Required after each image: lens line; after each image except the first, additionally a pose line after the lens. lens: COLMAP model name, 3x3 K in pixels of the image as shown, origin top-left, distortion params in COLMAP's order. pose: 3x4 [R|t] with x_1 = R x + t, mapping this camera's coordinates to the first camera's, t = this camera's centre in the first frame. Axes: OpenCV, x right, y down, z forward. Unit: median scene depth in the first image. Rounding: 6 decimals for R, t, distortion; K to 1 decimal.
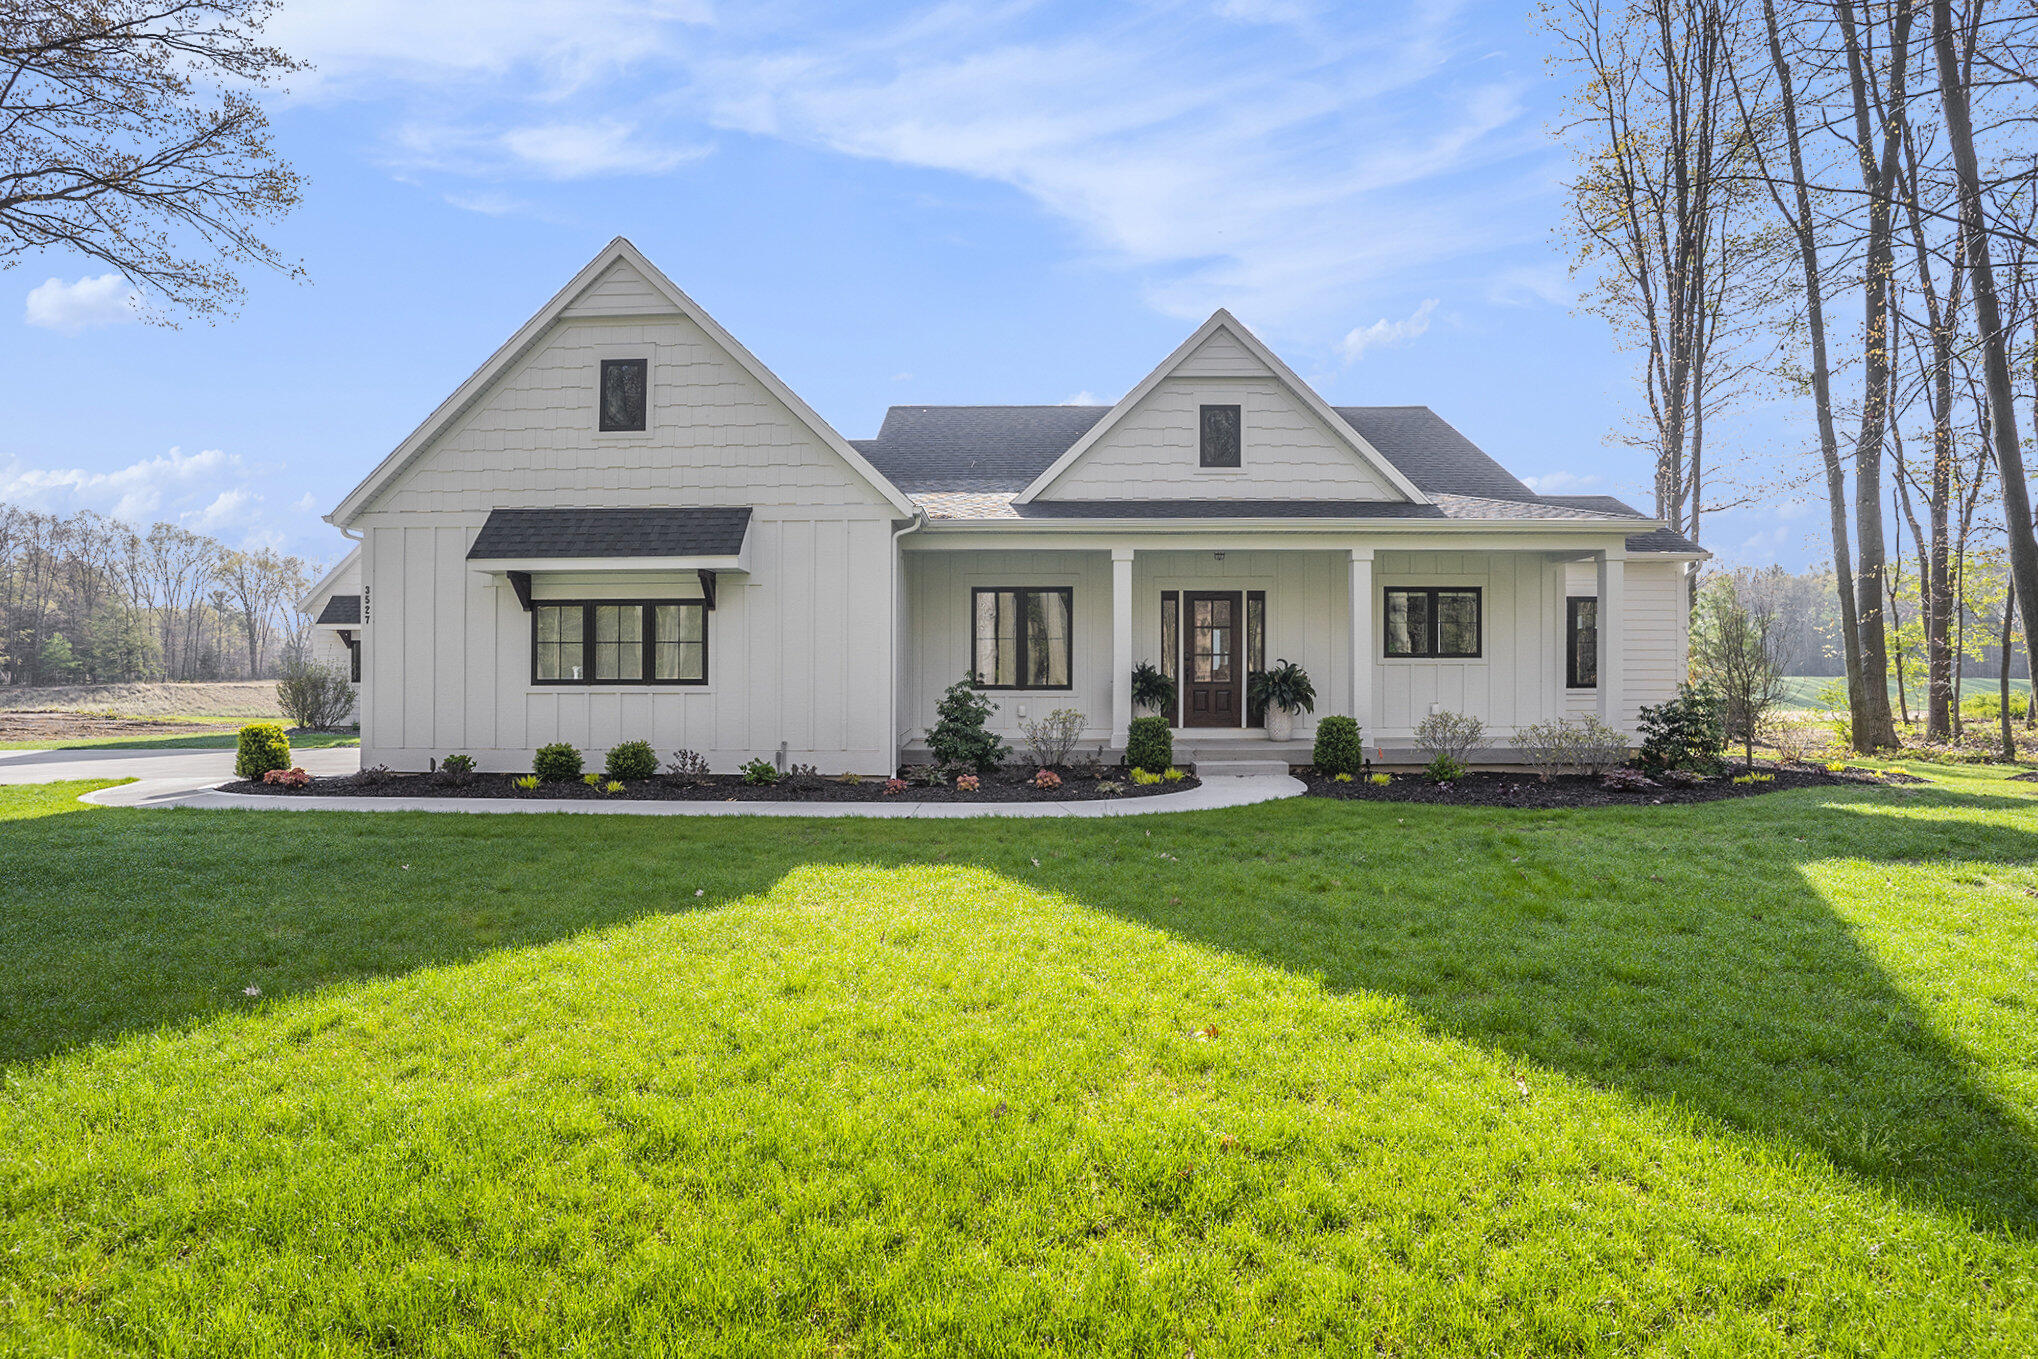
lens RADIAL K [[983.8, 0, 1019.0], [0, 983.8, 679.5], [0, 0, 1]] dist [0.002696, 0.000158]
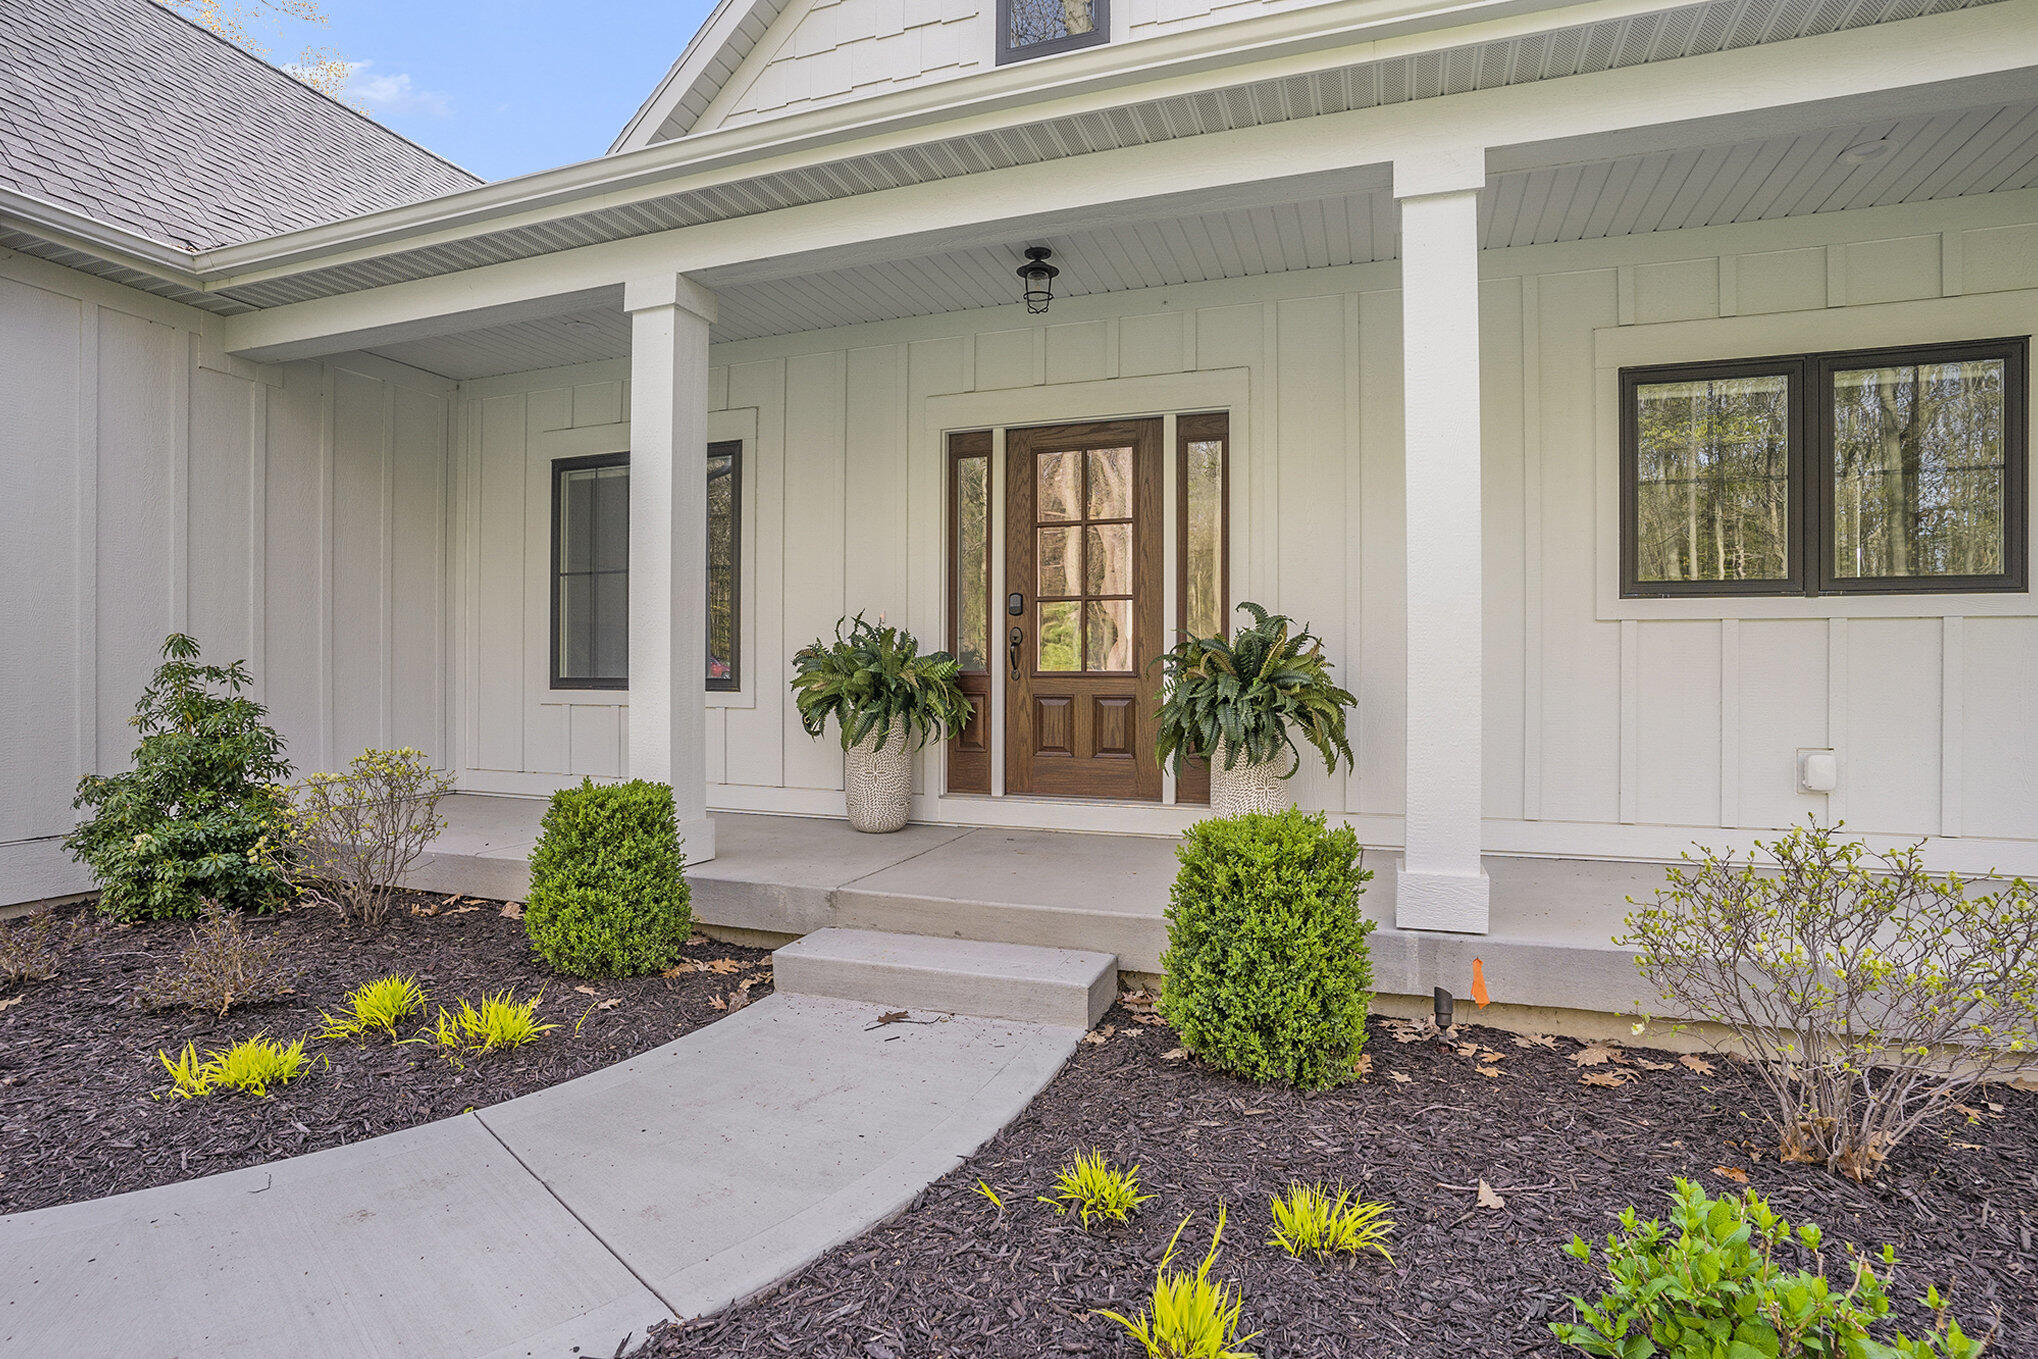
lens RADIAL K [[1016.2, 0, 1019.0], [0, 1016.2, 679.5], [0, 0, 1]] dist [-0.046000, 0.000319]
pose [[0.929155, 0.003842, -0.369670, 0.317287], [-0.011197, 0.999780, -0.017752, 0.011348], [0.369520, 0.020634, 0.928993, 0.656546]]
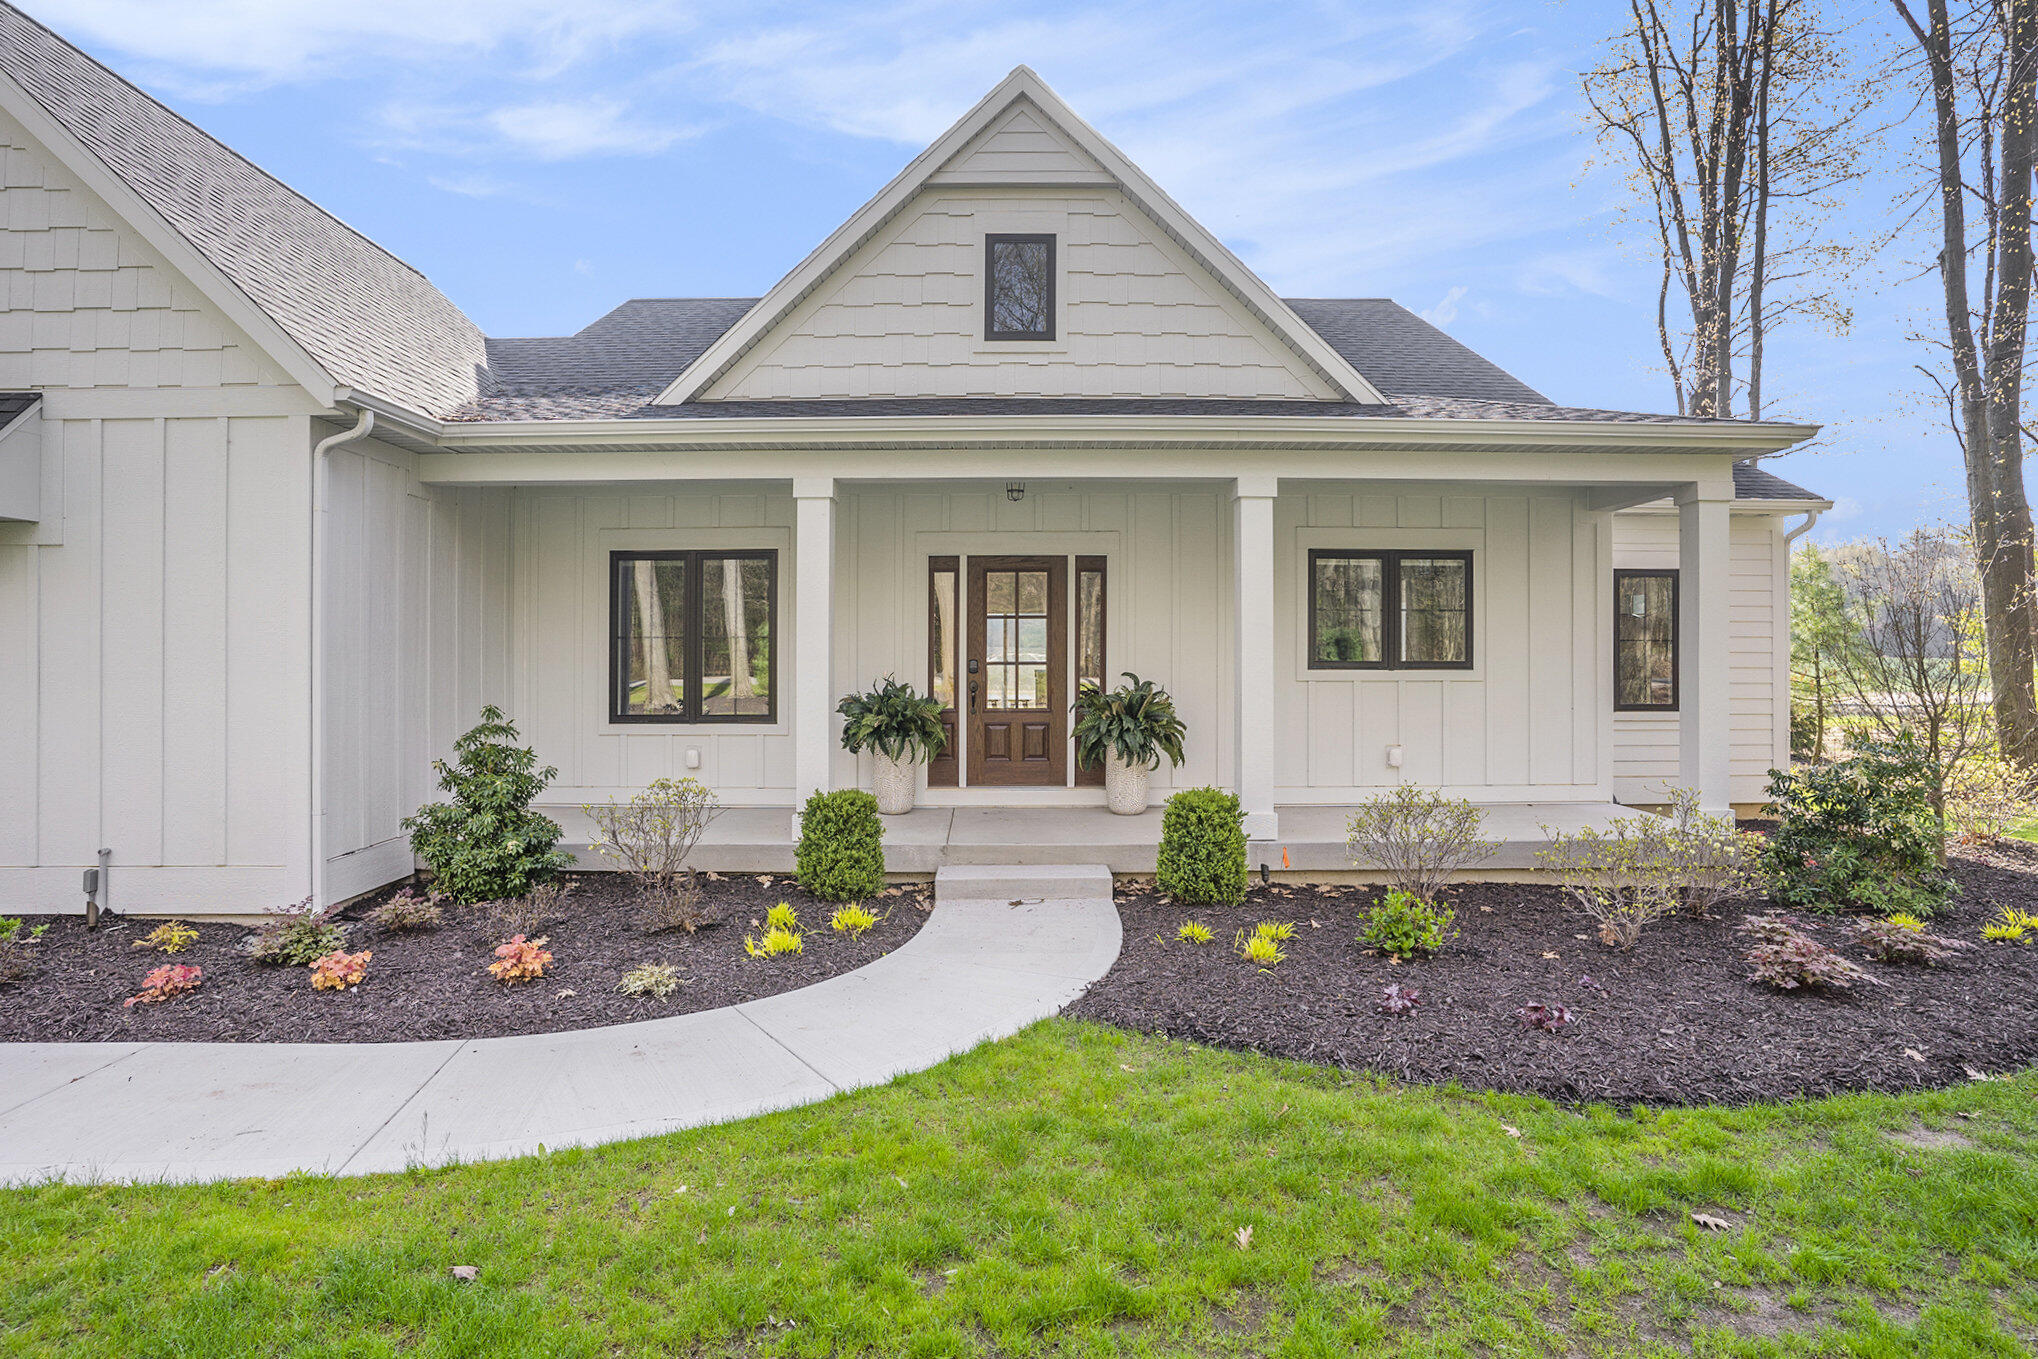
lens RADIAL K [[1020.2, 0, 1019.0], [0, 1020.2, 679.5], [0, 0, 1]] dist [-0.002314, -0.000168]
pose [[0.999944, 0.000177, -0.010544, 0.207601], [-0.000169, 1.000000, 0.000692, -0.016809], [0.010544, -0.000691, 0.999944, 0.395175]]
